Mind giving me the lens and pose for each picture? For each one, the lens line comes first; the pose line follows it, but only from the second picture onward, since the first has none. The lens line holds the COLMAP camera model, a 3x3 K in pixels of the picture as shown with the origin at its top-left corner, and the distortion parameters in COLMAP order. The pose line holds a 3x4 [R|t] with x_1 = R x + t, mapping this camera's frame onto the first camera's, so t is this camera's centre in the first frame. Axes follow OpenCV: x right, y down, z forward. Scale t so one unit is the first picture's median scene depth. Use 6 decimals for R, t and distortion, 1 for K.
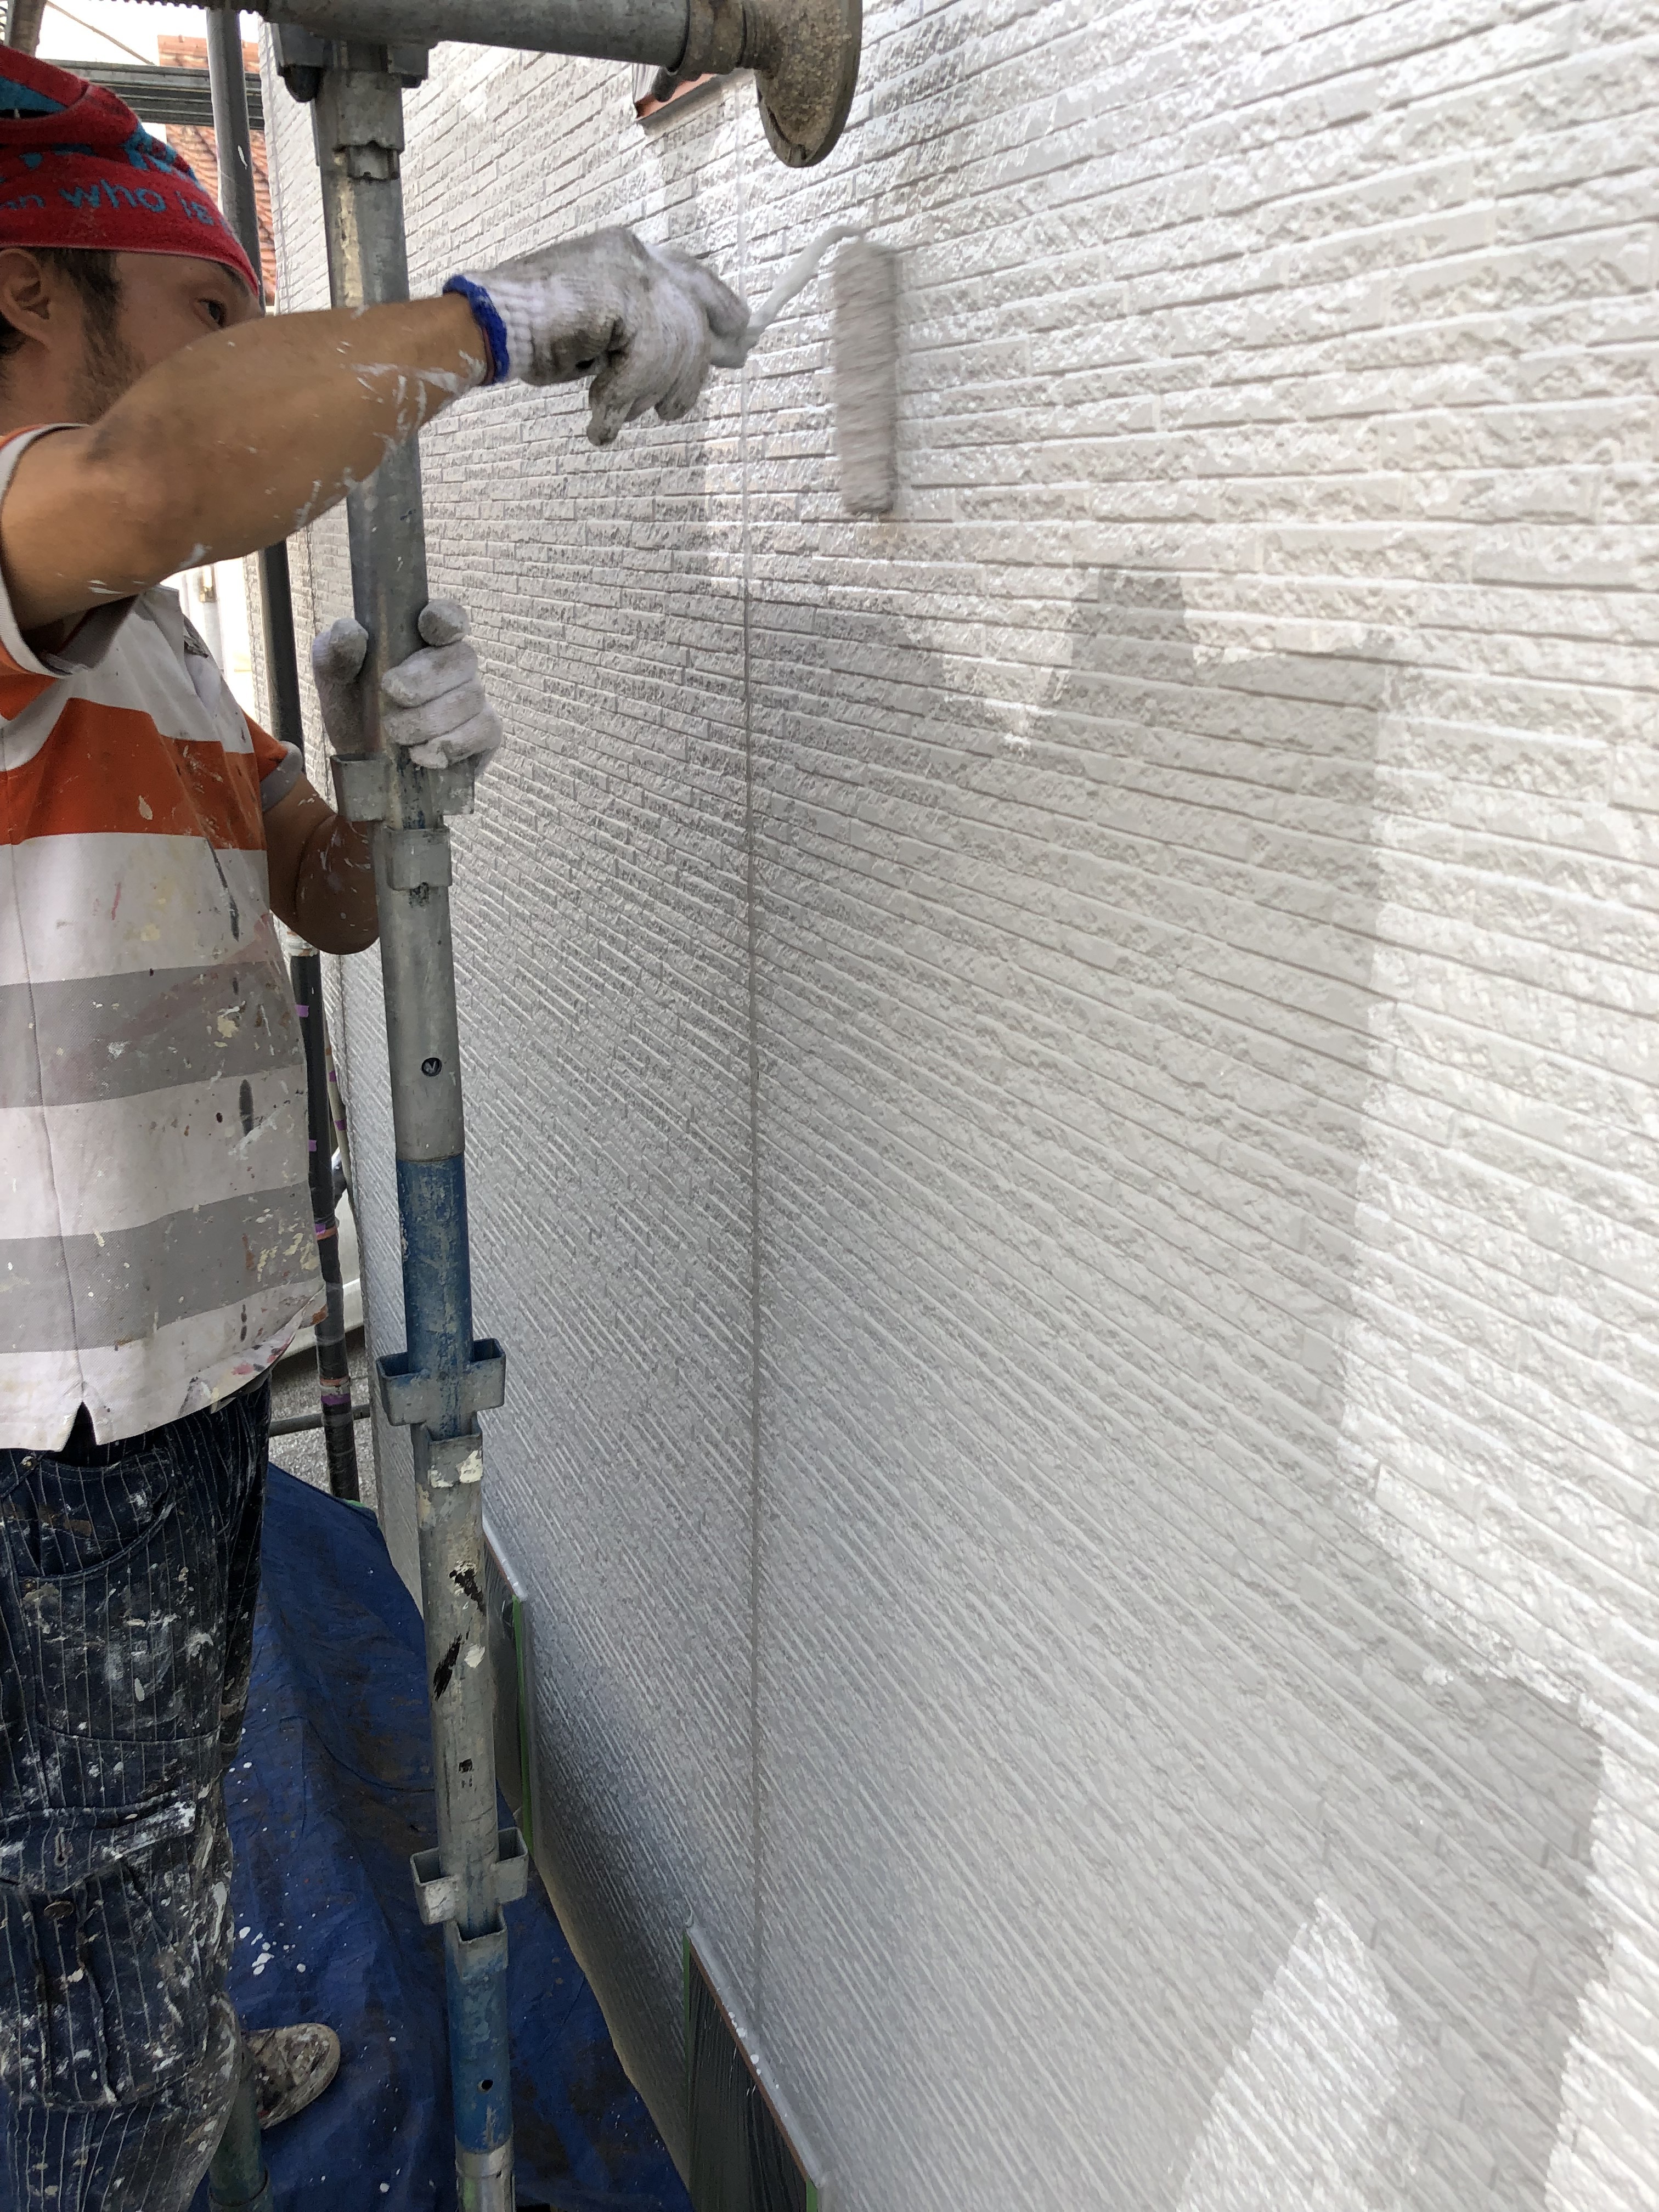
lens RADIAL K [[1825.3, 0, 830.9], [0, 1825.3, 1100.3], [0, 0, 1]] dist [0.023828, -0.025529]
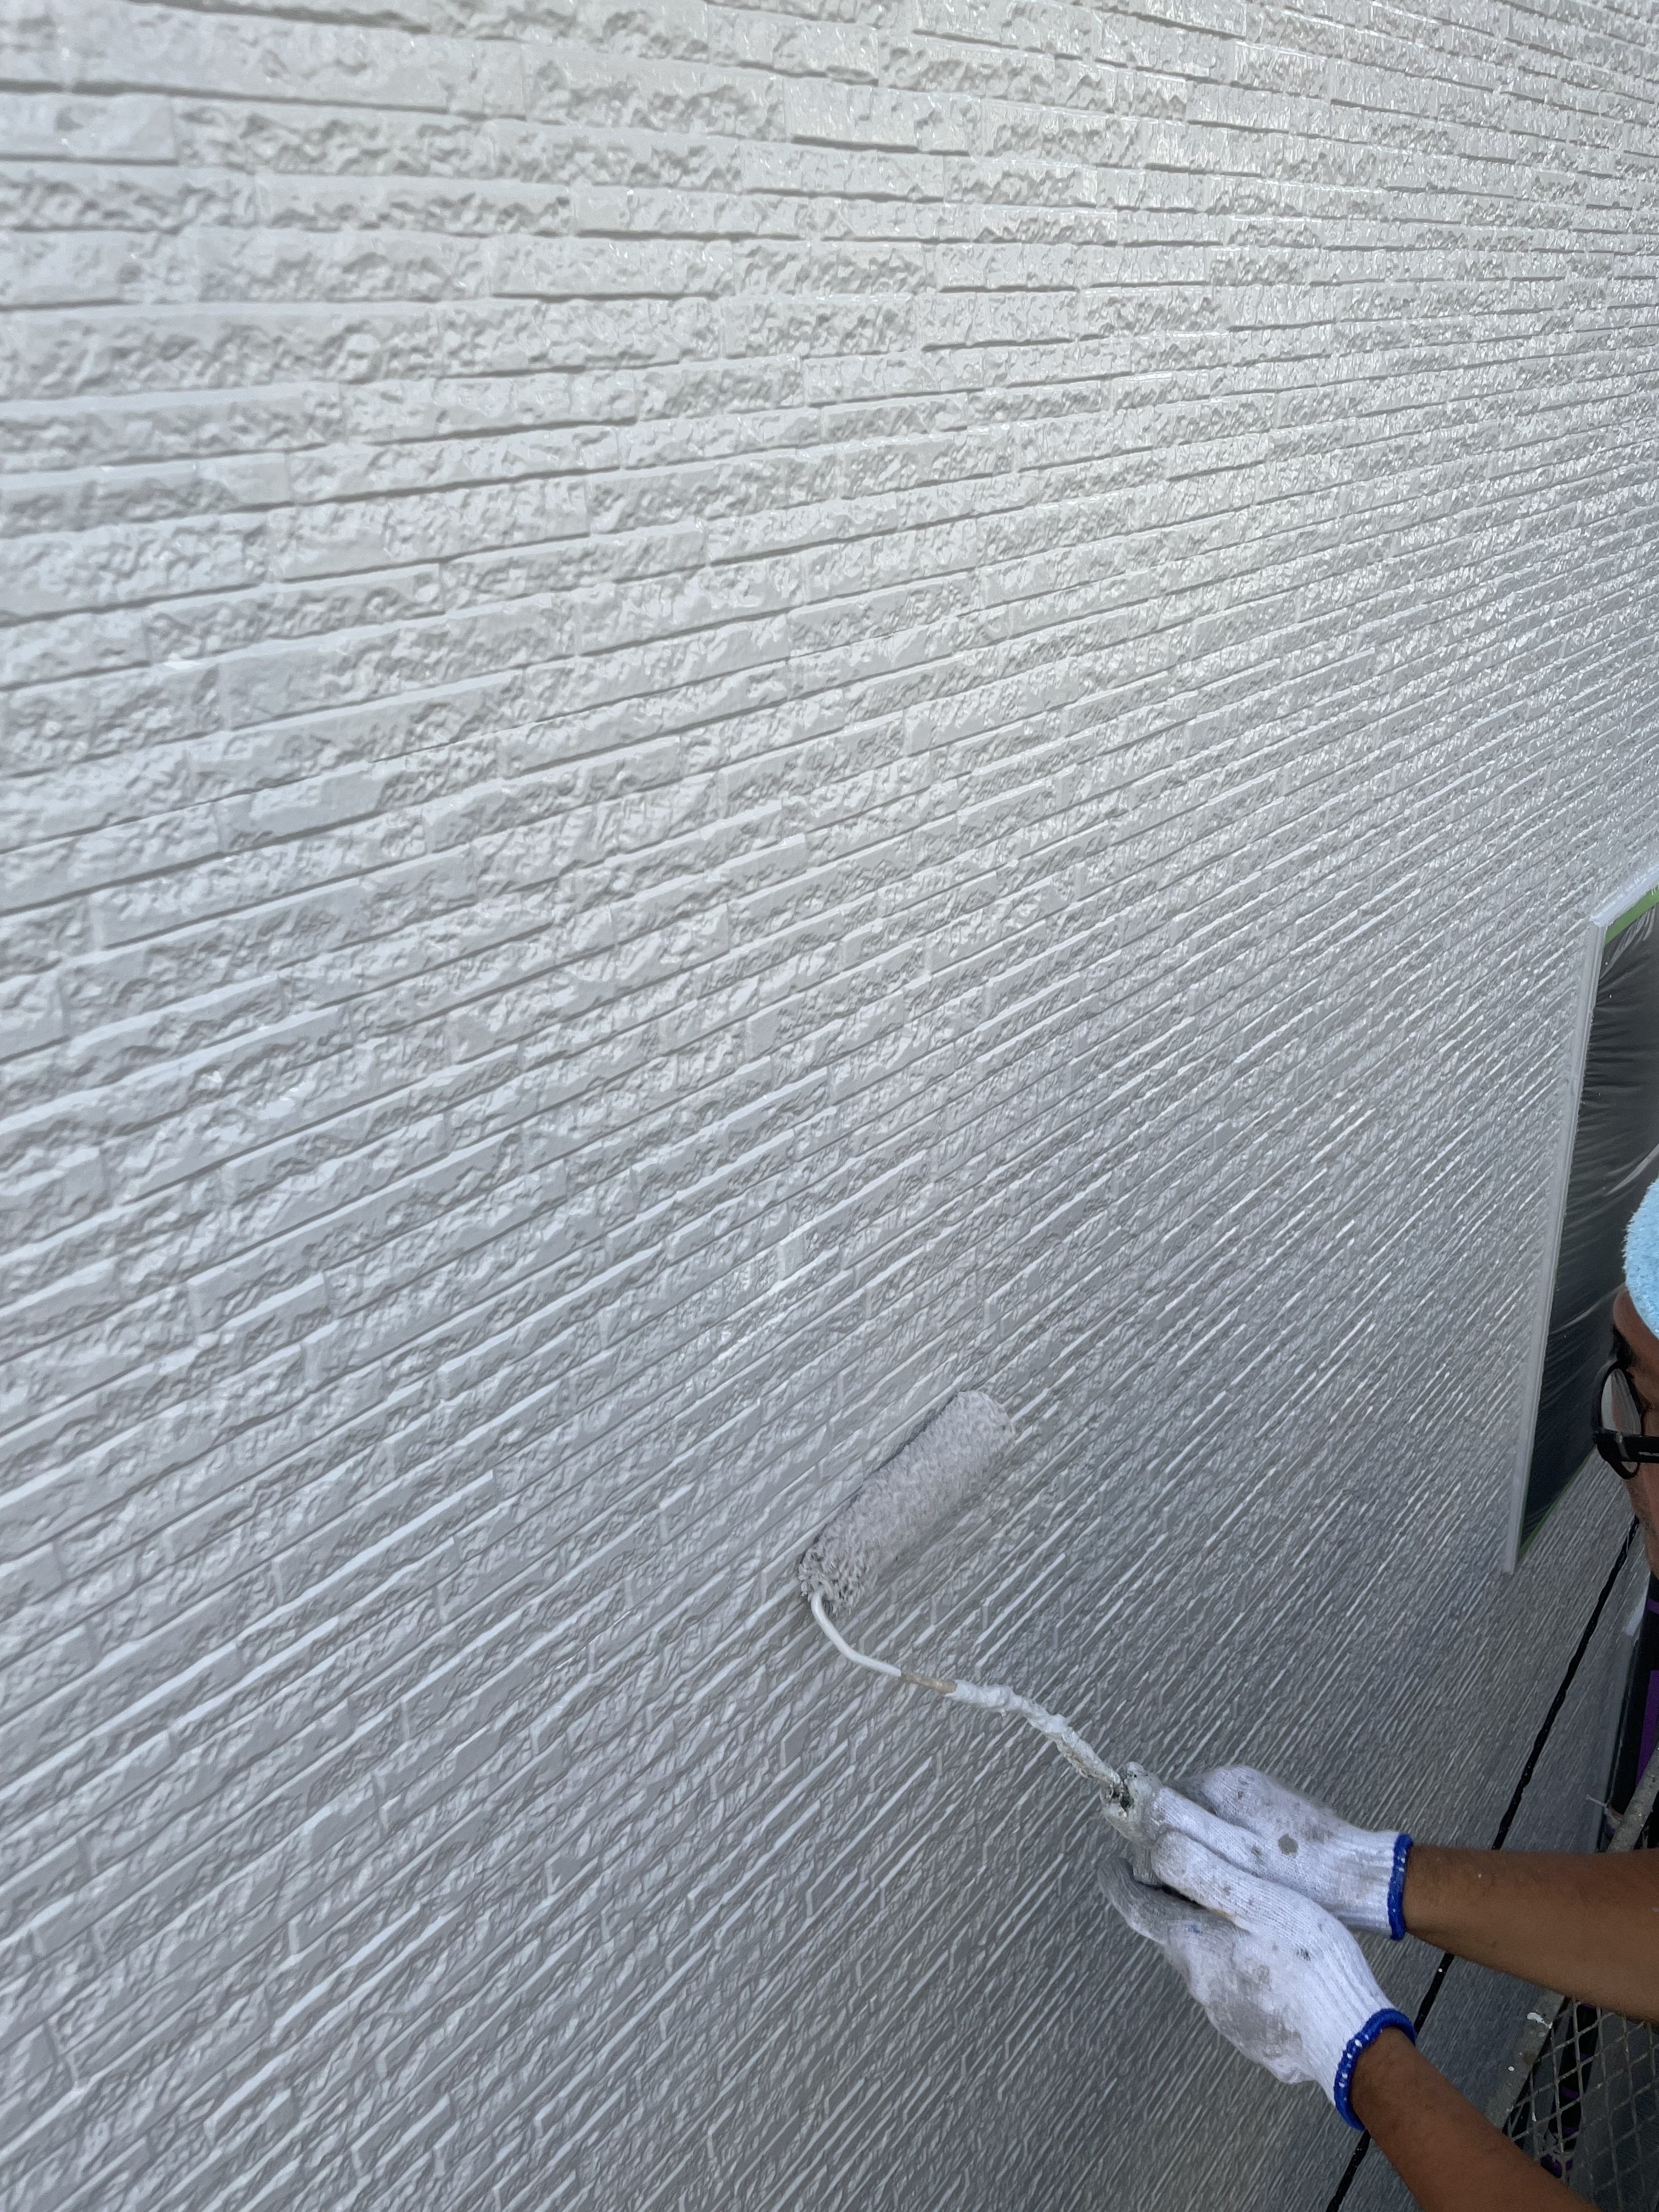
lens RADIAL K [[1704.5, 0, 835.2], [0, 1704.5, 1115.7], [0, 0, 1]] dist [0.036783, -0.043012]
pose [[-0.456674, -0.341427, 0.821508, -0.511226], [0.317437, 0.800100, 0.508992, -0.275687], [-0.831073, 0.493221, -0.257003, 1.249023]]
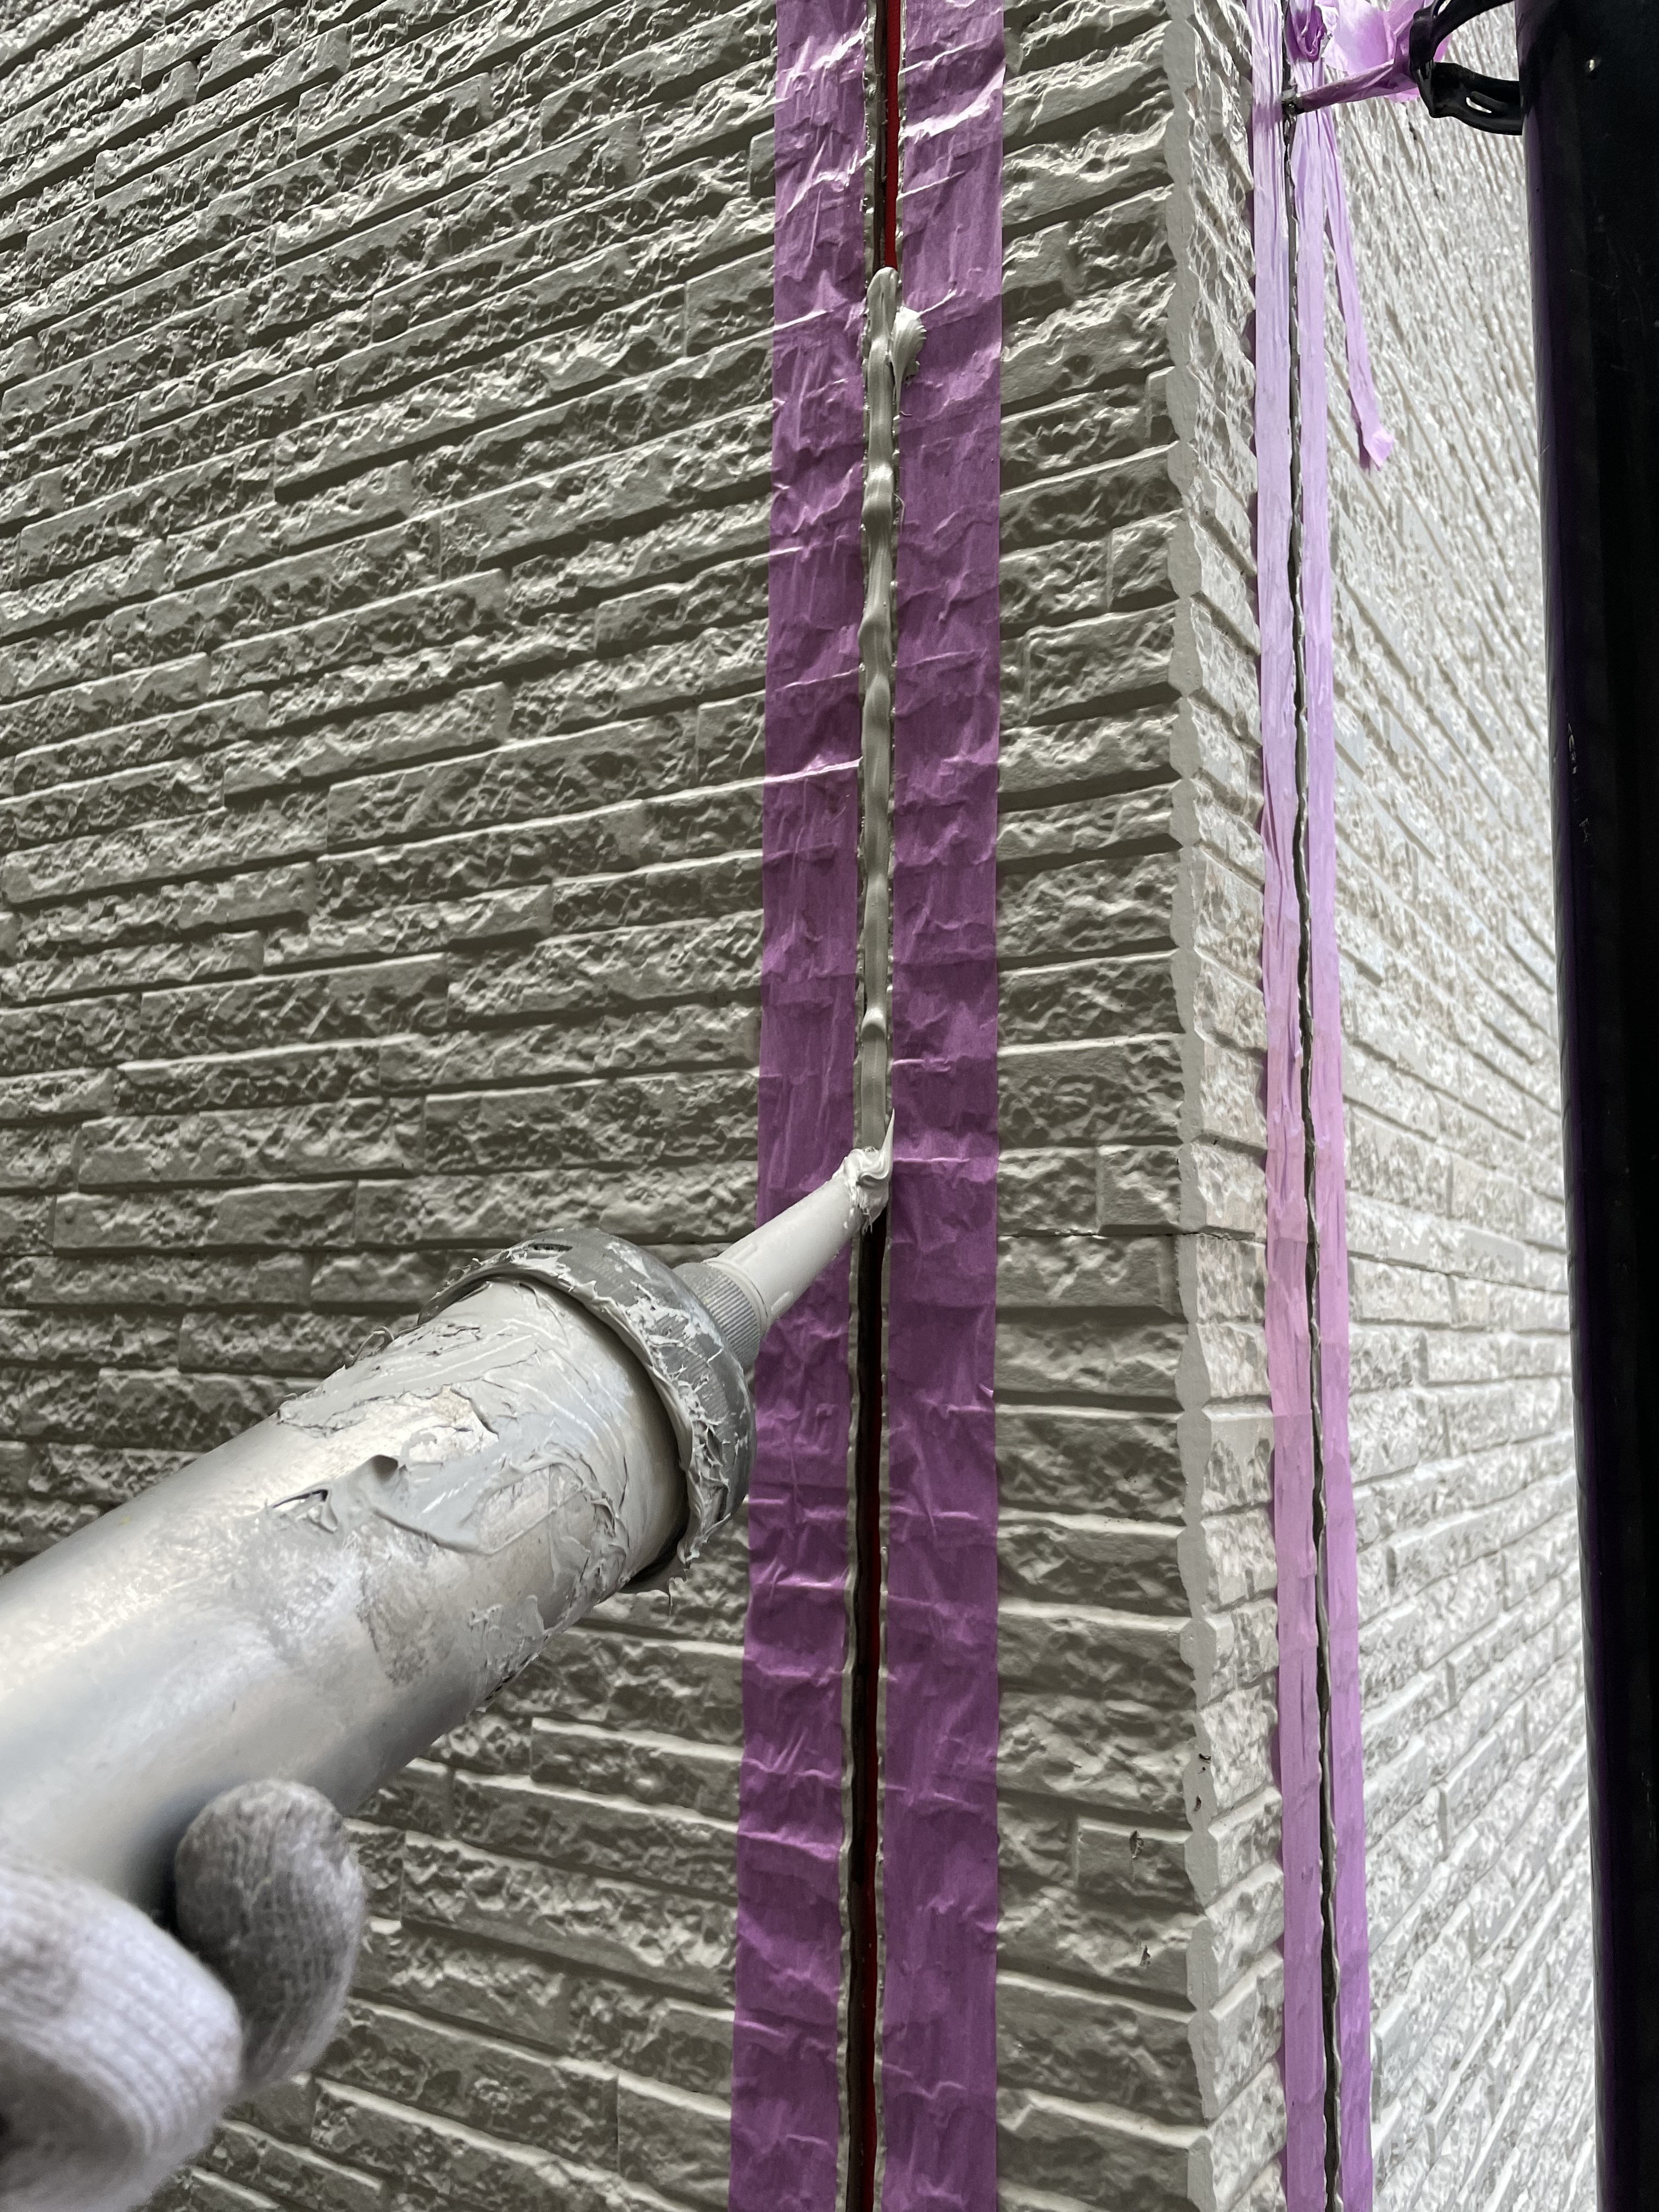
lens RADIAL K [[1704.5, 0, 825.5], [0, 1704.5, 1112.1], [0, 0, 1]] dist [0.036783, -0.043012]
pose [[0.825292, 0.073921, 0.559846, -0.111506], [0.158461, 0.921249, -0.355234, 0.019448], [-0.542017, 0.381885, 0.748586, 0.838875]]
